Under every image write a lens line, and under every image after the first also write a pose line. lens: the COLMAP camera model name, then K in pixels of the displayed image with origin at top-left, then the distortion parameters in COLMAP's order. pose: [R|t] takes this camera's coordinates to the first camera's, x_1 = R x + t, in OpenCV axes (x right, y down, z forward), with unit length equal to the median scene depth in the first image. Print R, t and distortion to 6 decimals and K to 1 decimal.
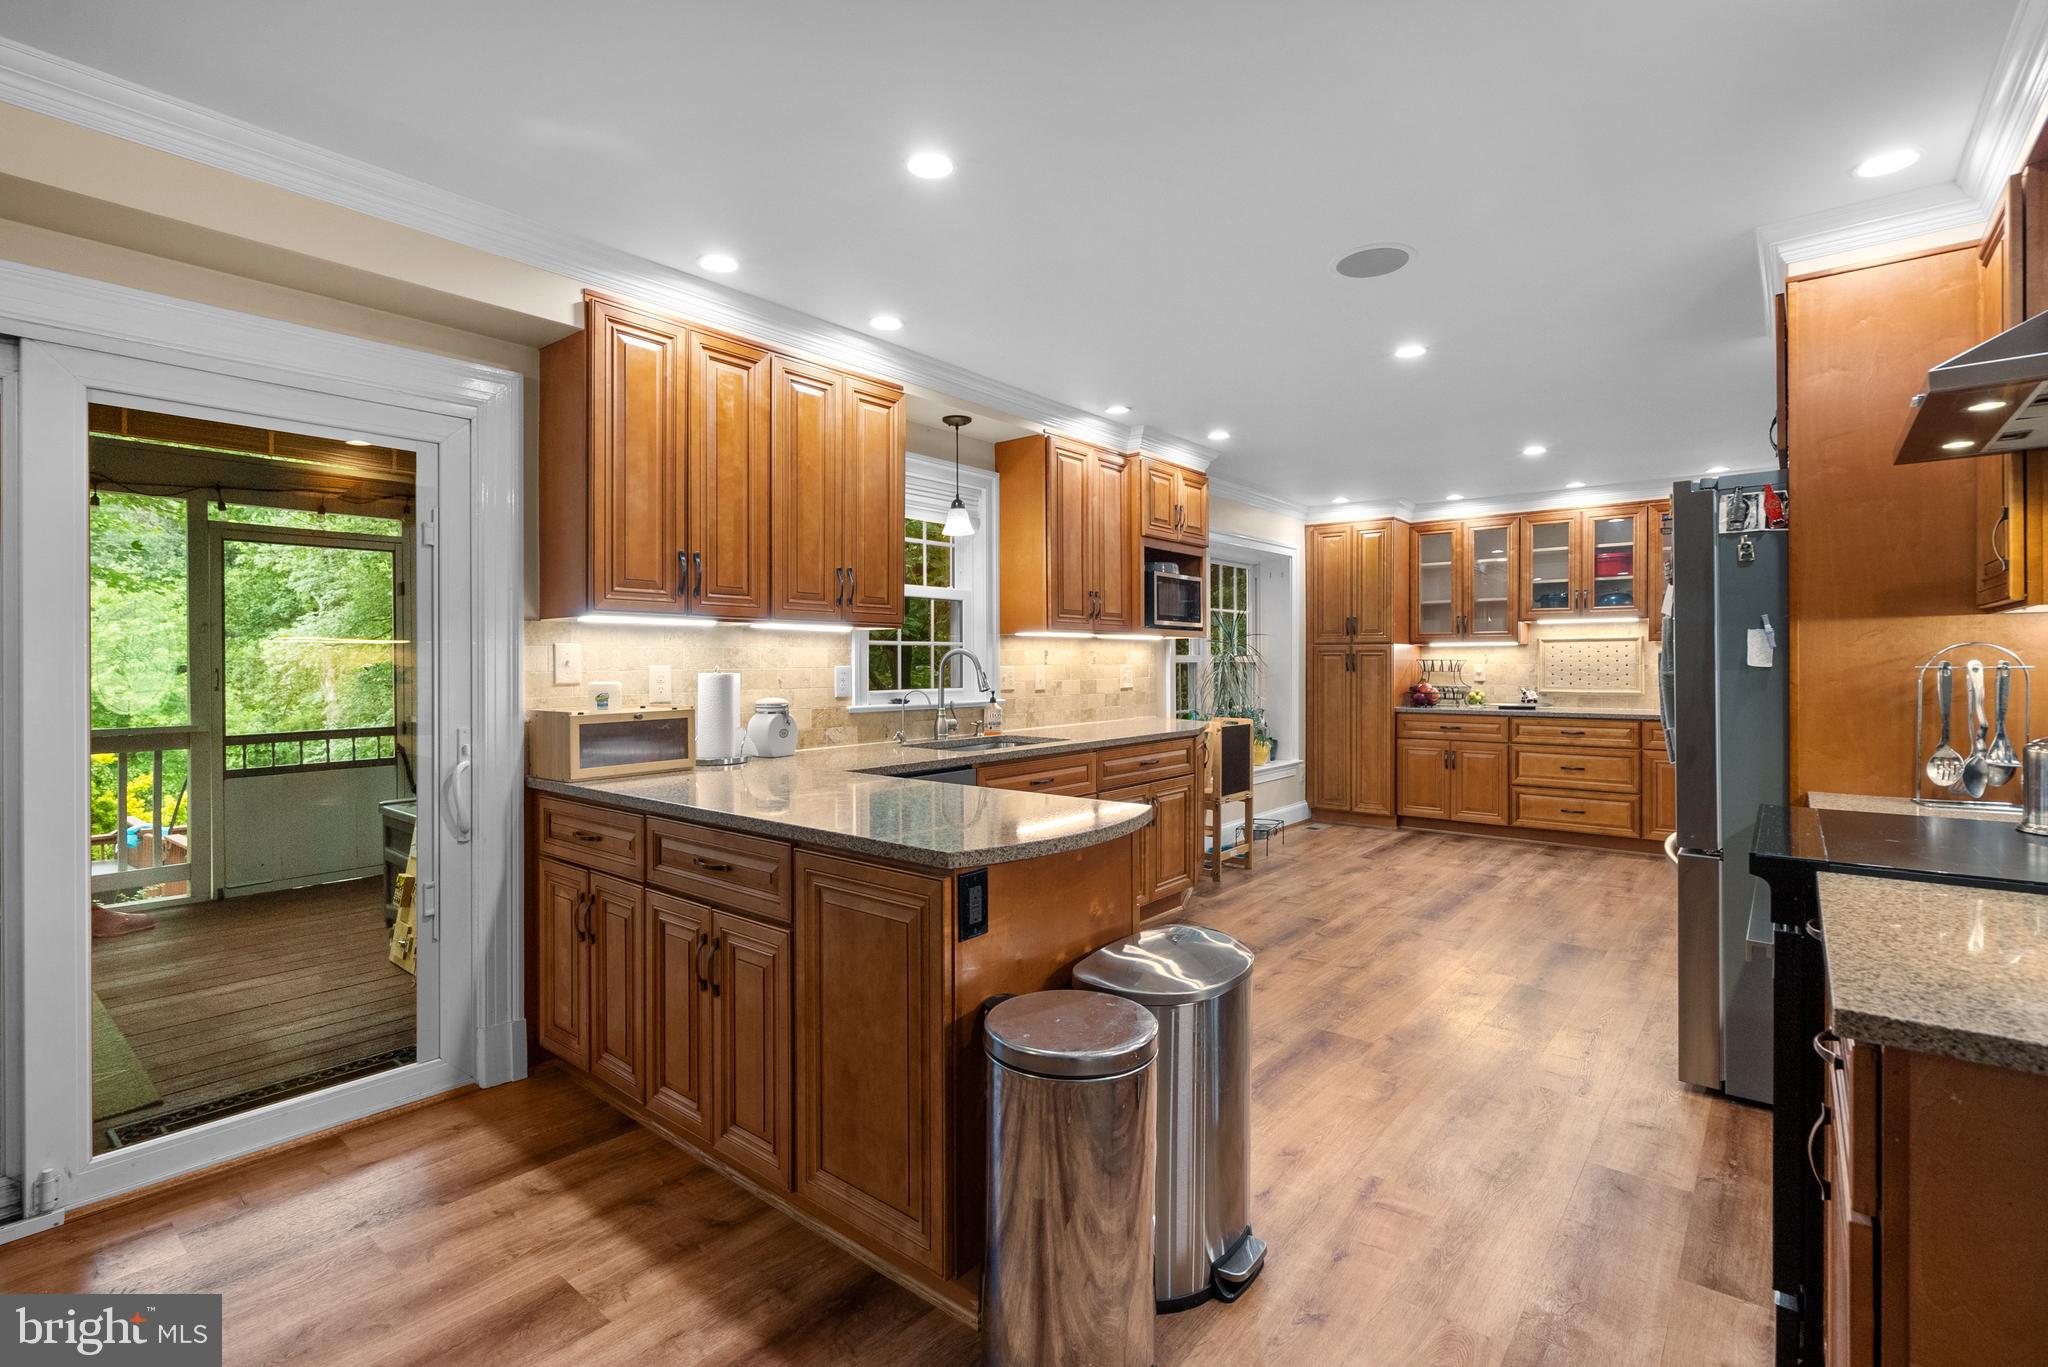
lens RADIAL K [[933.1, 0, 1023.4], [0, 933.1, 660.8], [0, 0, 1]] dist [-0.007590, 0.004155]
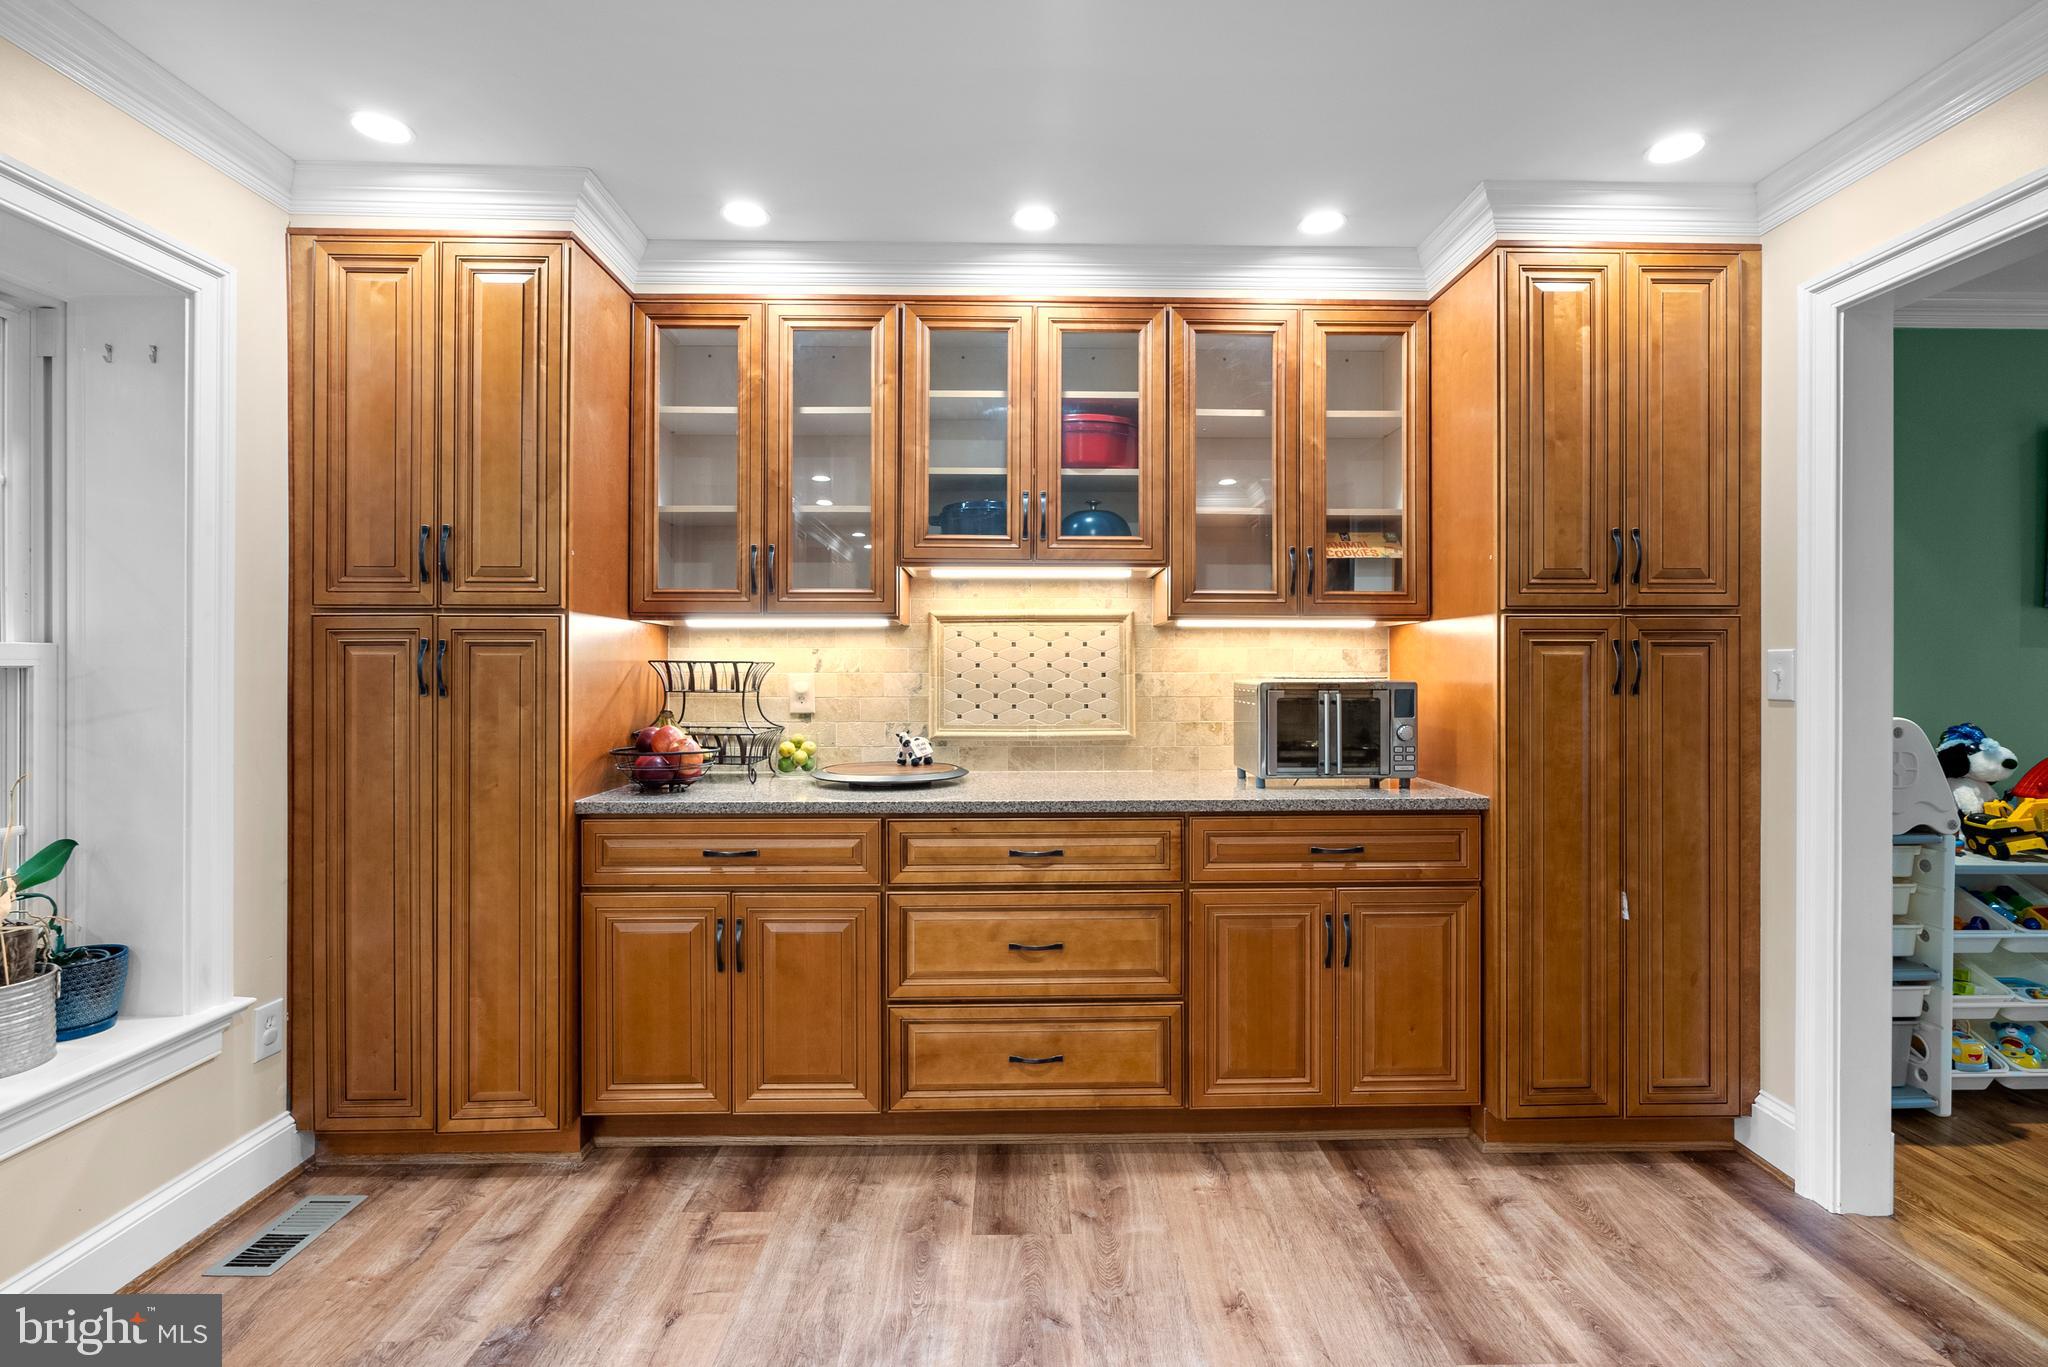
lens RADIAL K [[933.1, 0, 1033.3], [0, 933.1, 673.5], [0, 0, 1]] dist [-0.007590, 0.004155]
pose [[0.755303, -0.002058, 0.655372, 0.382437], [-0.002072, 0.999983, 0.005528, 0.001928], [-0.655372, -0.005533, 0.755286, 0.803434]]
